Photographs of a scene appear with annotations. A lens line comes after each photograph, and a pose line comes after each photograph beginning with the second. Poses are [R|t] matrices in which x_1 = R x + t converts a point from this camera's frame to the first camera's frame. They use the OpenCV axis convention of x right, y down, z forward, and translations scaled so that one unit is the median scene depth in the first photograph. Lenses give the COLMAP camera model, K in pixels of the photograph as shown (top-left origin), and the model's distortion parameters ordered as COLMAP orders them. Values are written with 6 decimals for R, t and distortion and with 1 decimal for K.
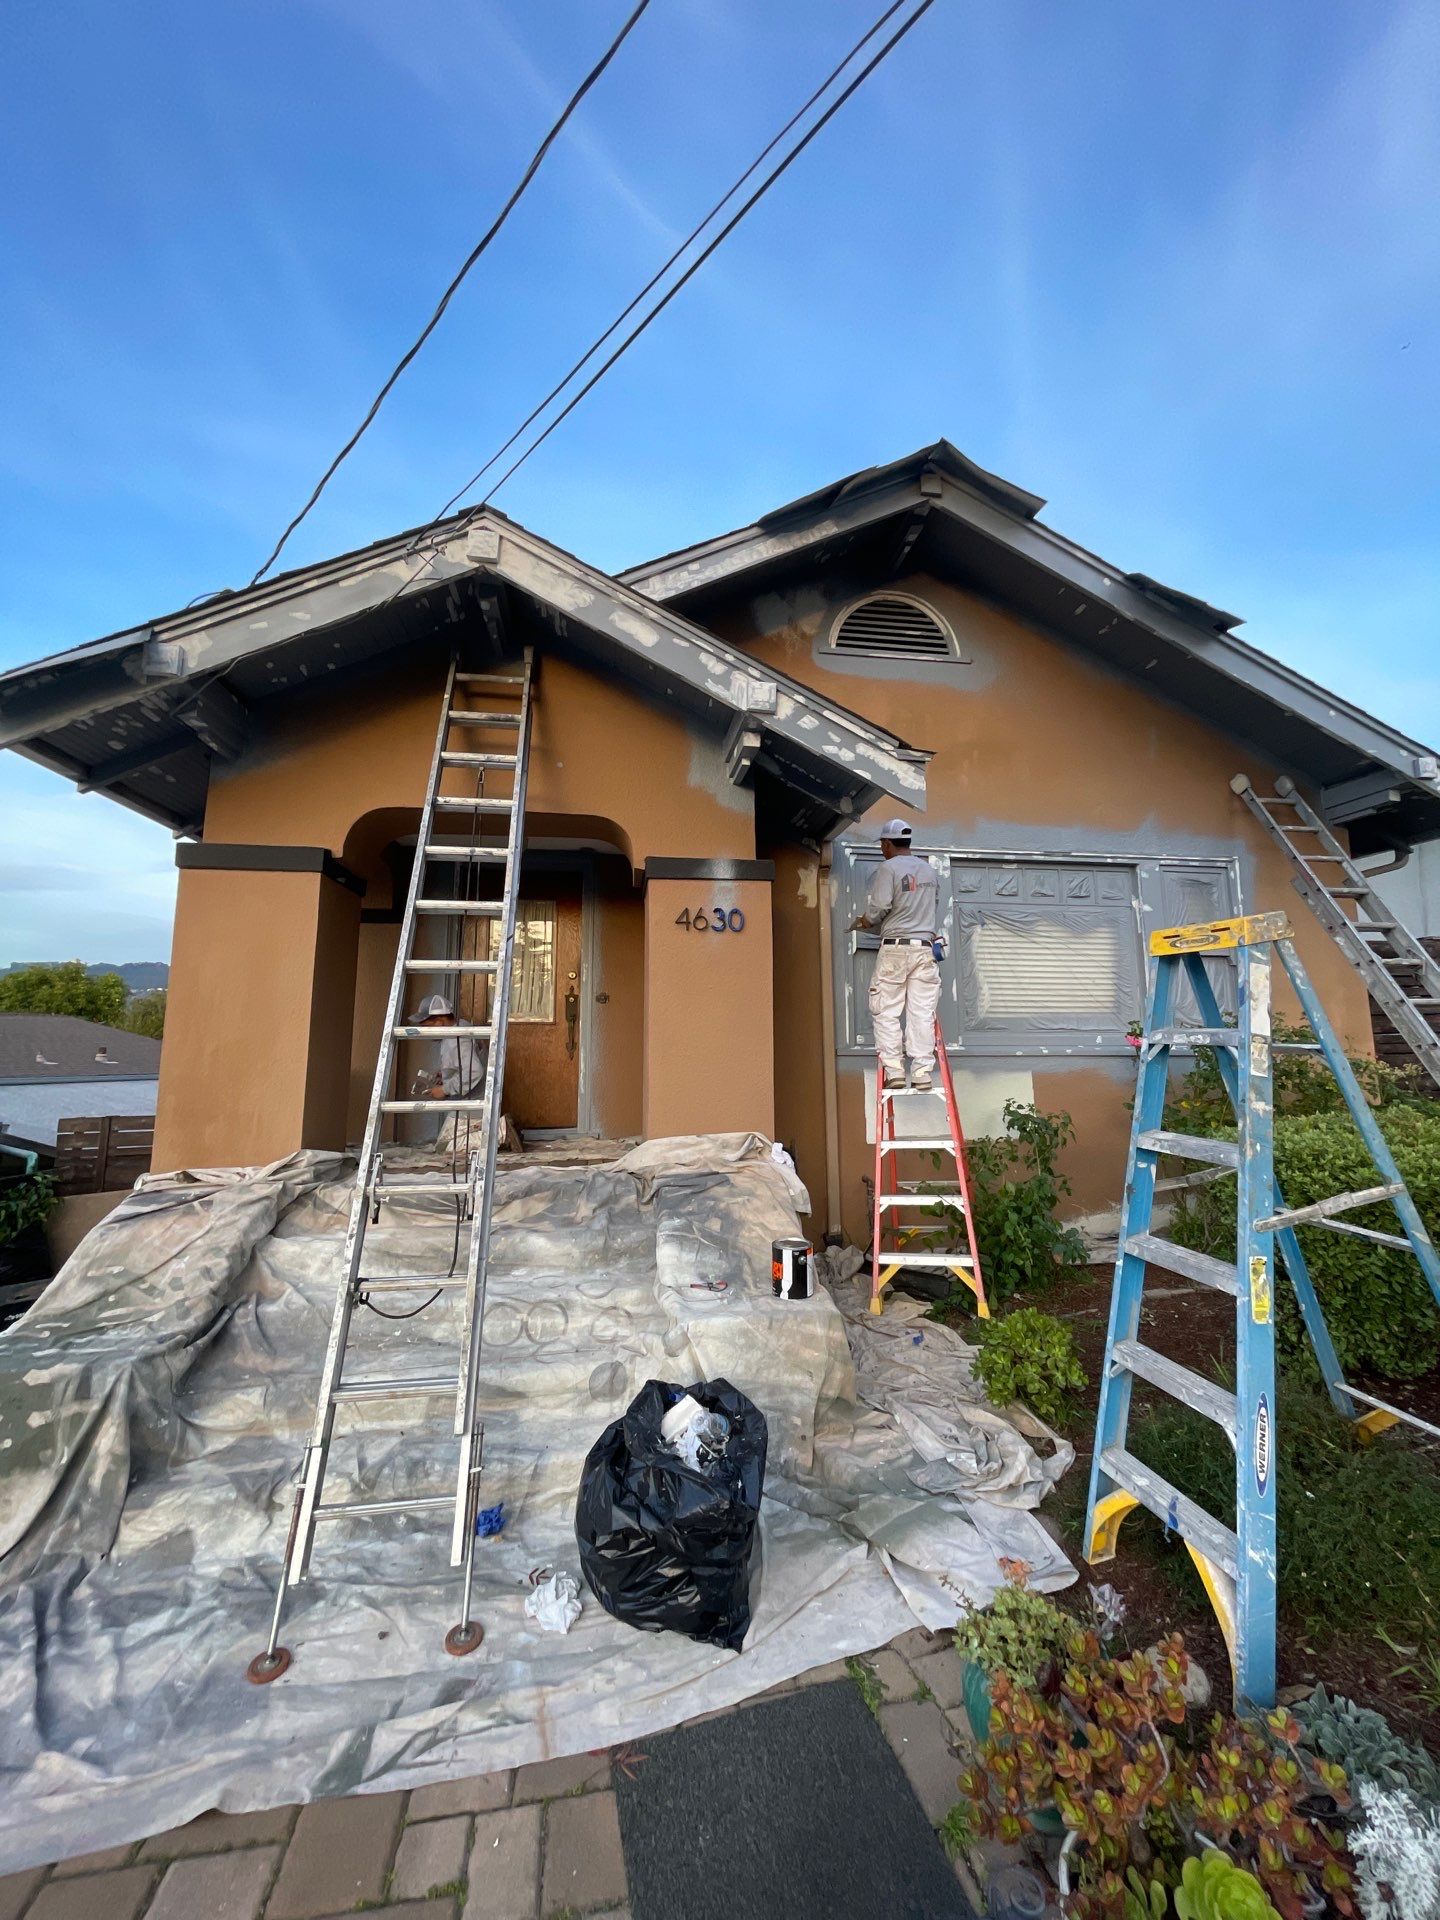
lens RADIAL K [[767.2, 0, 715.0], [0, 767.2, 947.6], [0, 0, 1]] dist [-0.004255, -0.000310]
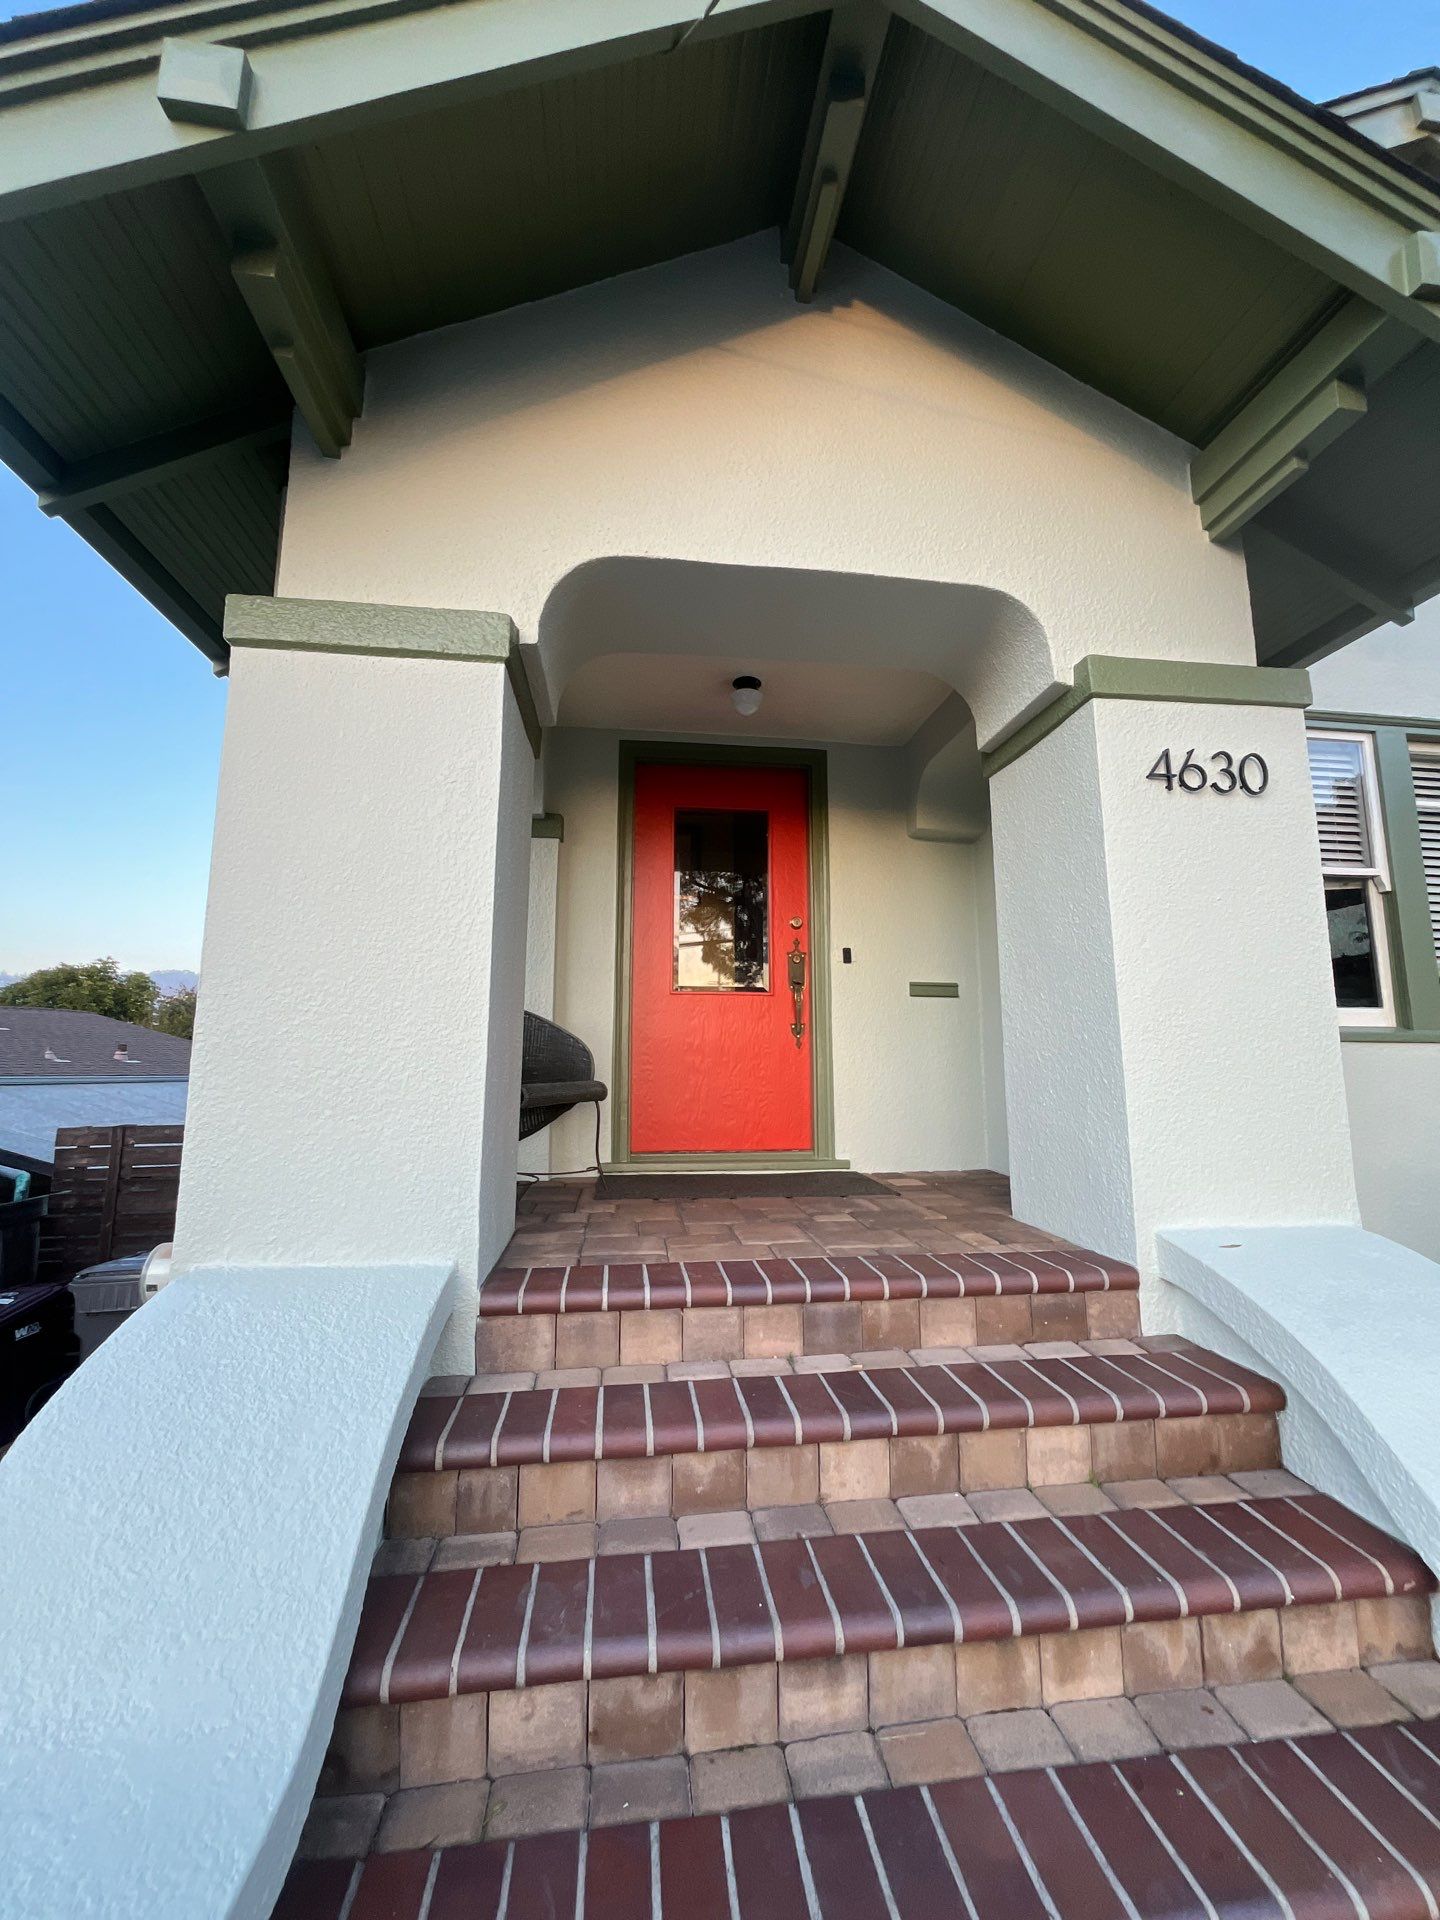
lens RADIAL K [[767.2, 0, 723.1], [0, 767.2, 946.1], [0, 0, 1]] dist [-0.004255, -0.000310]
pose [[0.999837, 0.001055, -0.018007, -0.239134], [-0.001242, 0.999945, -0.010406, 0.065069], [0.017995, 0.010427, 0.999784, 0.327793]]
